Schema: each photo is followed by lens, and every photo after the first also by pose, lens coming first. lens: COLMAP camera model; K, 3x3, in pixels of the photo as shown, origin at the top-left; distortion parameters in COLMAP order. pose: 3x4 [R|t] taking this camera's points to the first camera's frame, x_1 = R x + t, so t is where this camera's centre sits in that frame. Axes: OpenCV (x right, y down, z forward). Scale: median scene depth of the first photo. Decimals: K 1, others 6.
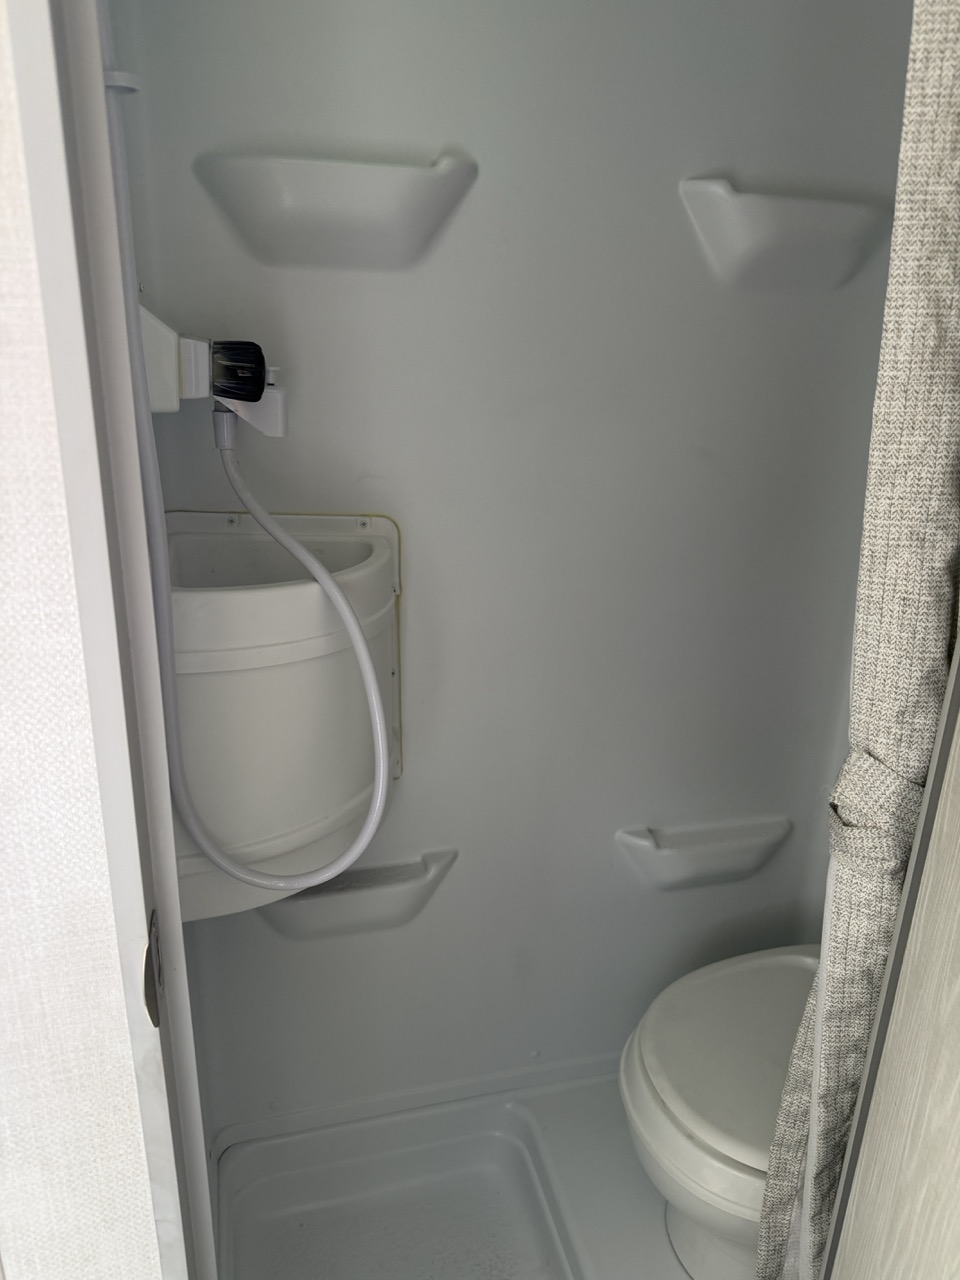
lens RADIAL K [[896.9, 0, 480.0], [0, 896.9, 640.0], [0, 0, 1]] dist [-0.002019, -0.000750]
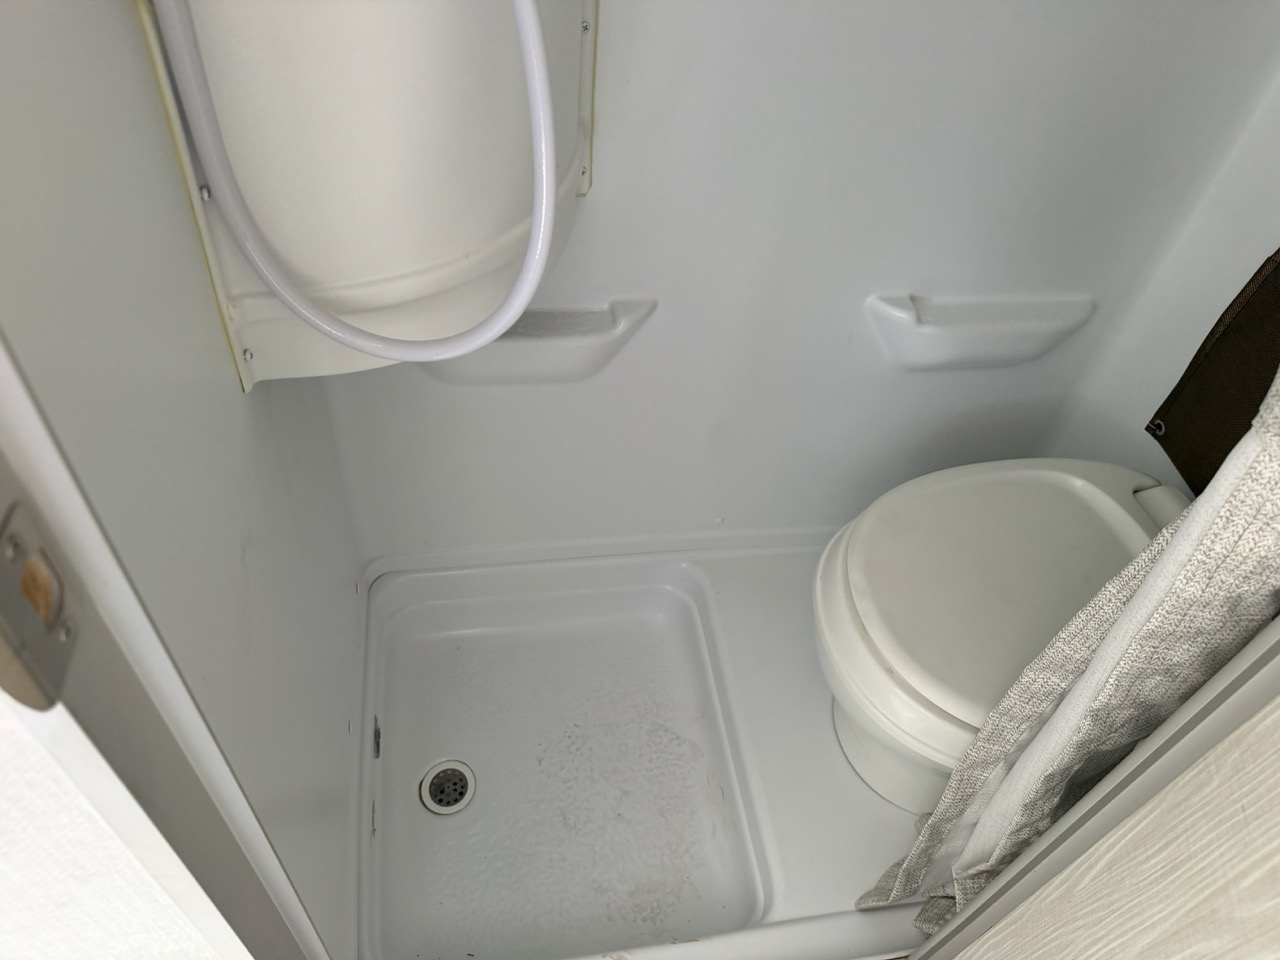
lens RADIAL K [[882.2, 0, 640.0], [0, 882.2, 480.0], [0, 0, 1]] dist [0.090896, -0.141900]
pose [[0.992276, 0.122309, -0.020707, -0.005516], [-0.097744, 0.873674, 0.476592, 0.010768], [0.076382, -0.470887, 0.878881, 0.269004]]
